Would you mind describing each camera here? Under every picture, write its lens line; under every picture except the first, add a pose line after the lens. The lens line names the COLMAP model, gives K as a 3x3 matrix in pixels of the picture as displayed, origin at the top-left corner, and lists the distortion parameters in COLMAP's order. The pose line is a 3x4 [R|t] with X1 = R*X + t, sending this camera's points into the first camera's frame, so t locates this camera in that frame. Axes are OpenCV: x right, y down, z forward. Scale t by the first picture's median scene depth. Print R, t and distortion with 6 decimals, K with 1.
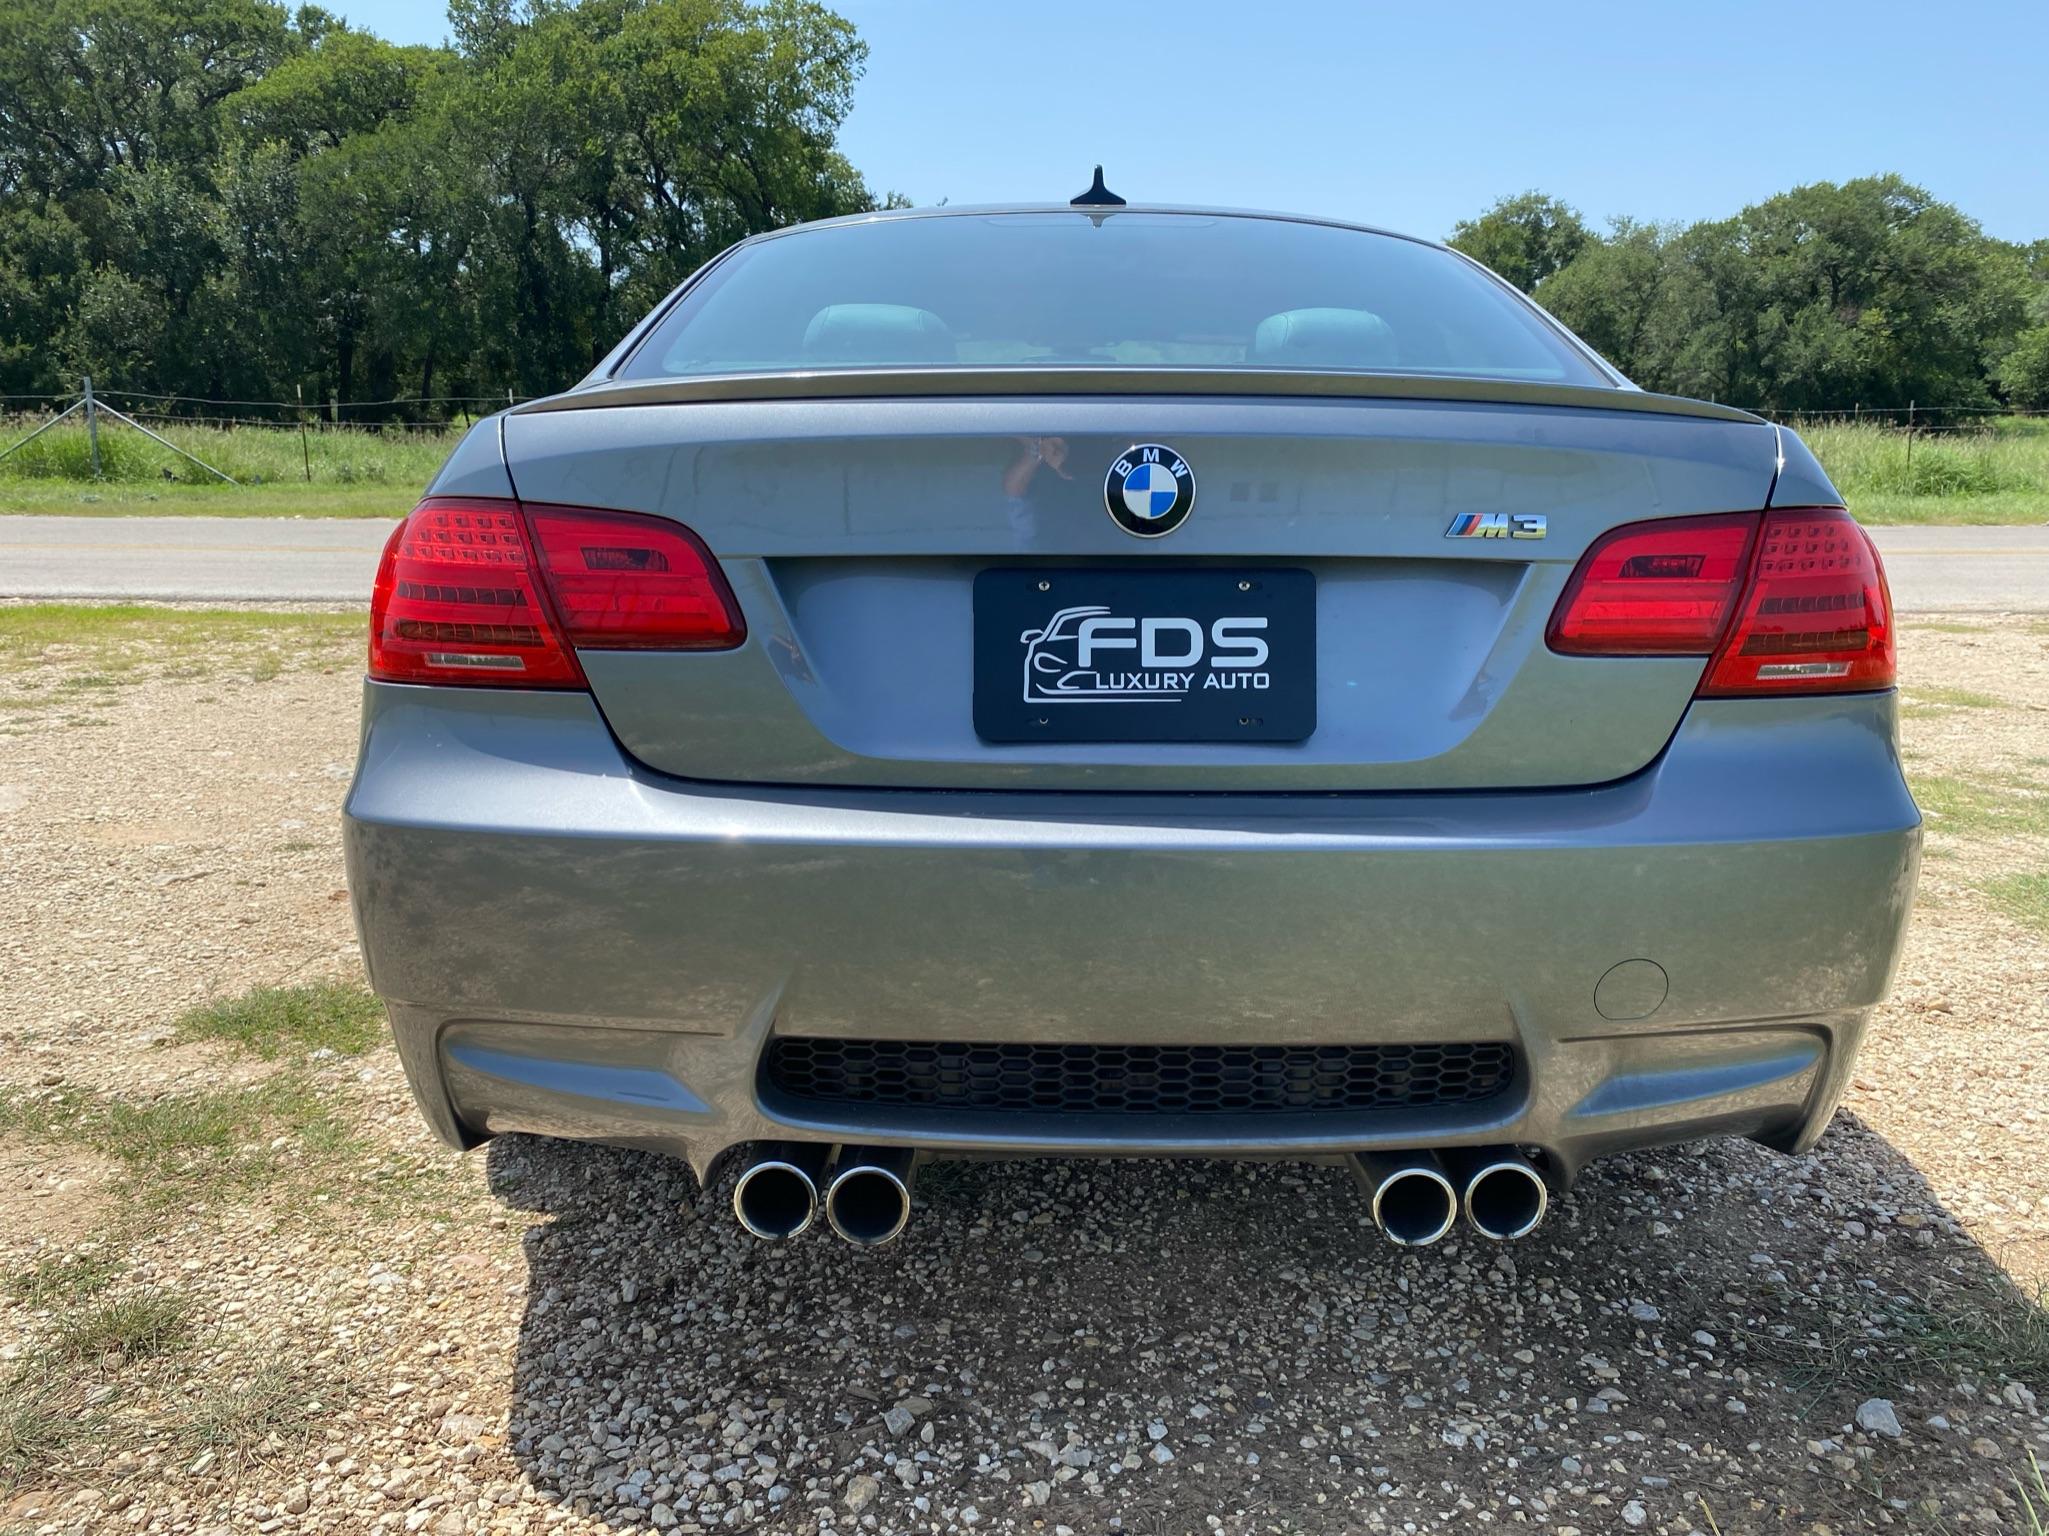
lens RADIAL K [[1655.9, 0, 1024.5], [0, 1655.9, 768.0], [0, 0, 1]] dist [0.000471, 0.007956]
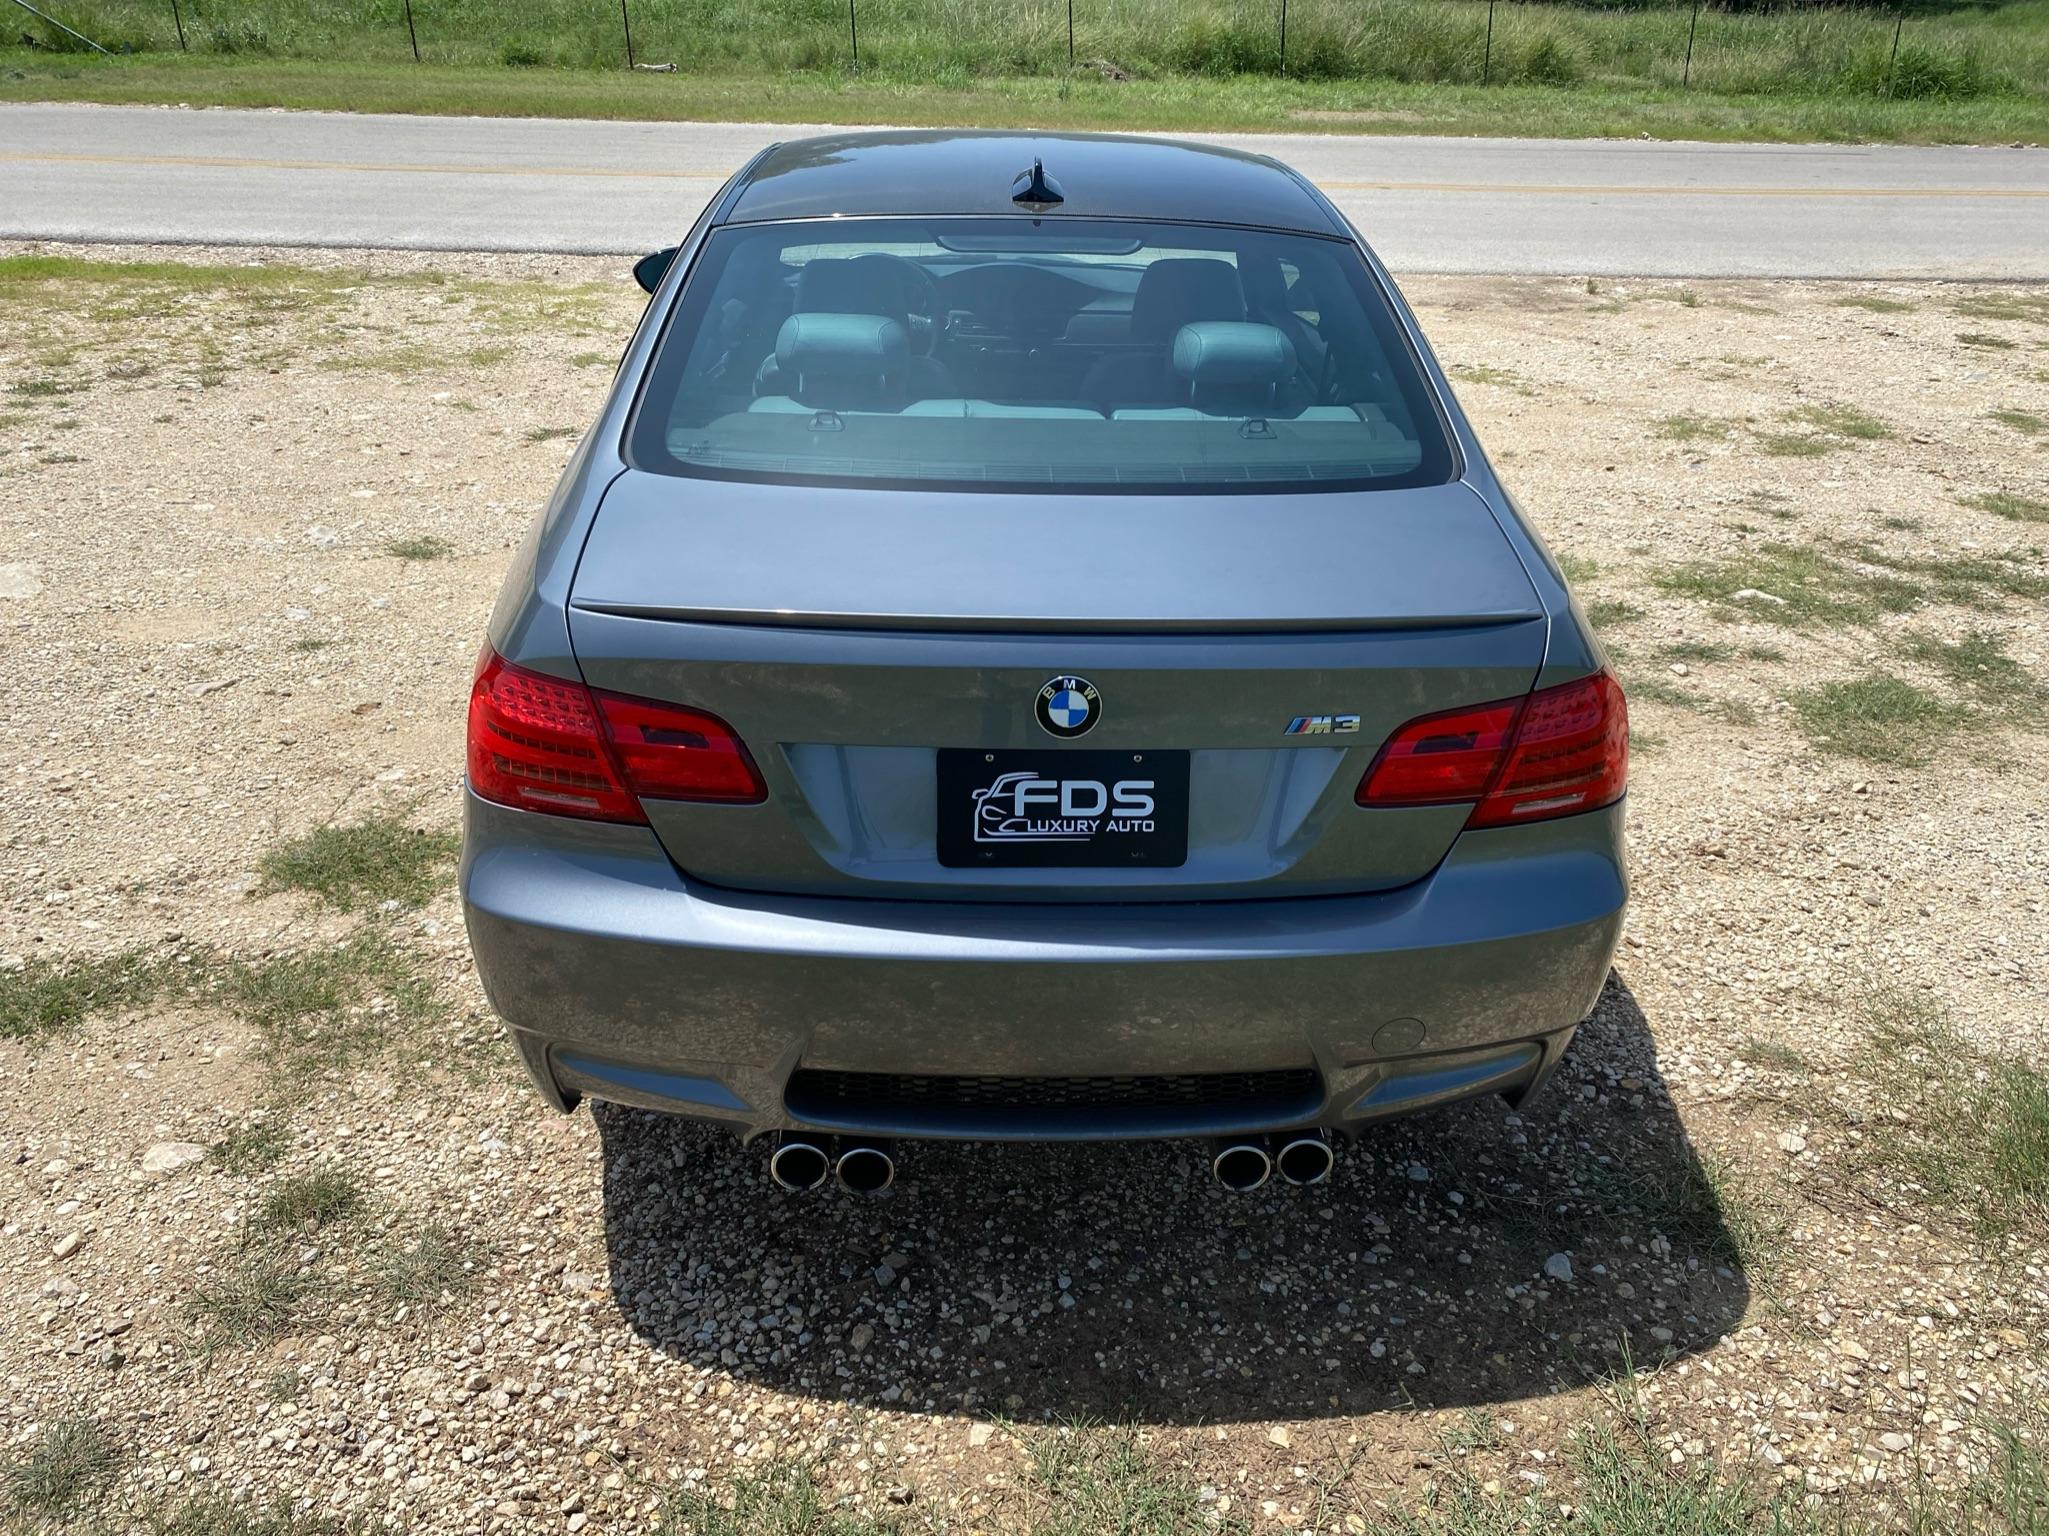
lens RADIAL K [[1713.6, 0, 1024.5], [0, 1713.6, 768.0], [0, 0, 1]] dist [0.011163, -0.006862]
pose [[0.999307, 0.000759, 0.037209, -0.010448], [-0.011176, 0.959772, 0.280557, -0.439122], [-0.035499, -0.280779, 0.959116, -0.300815]]
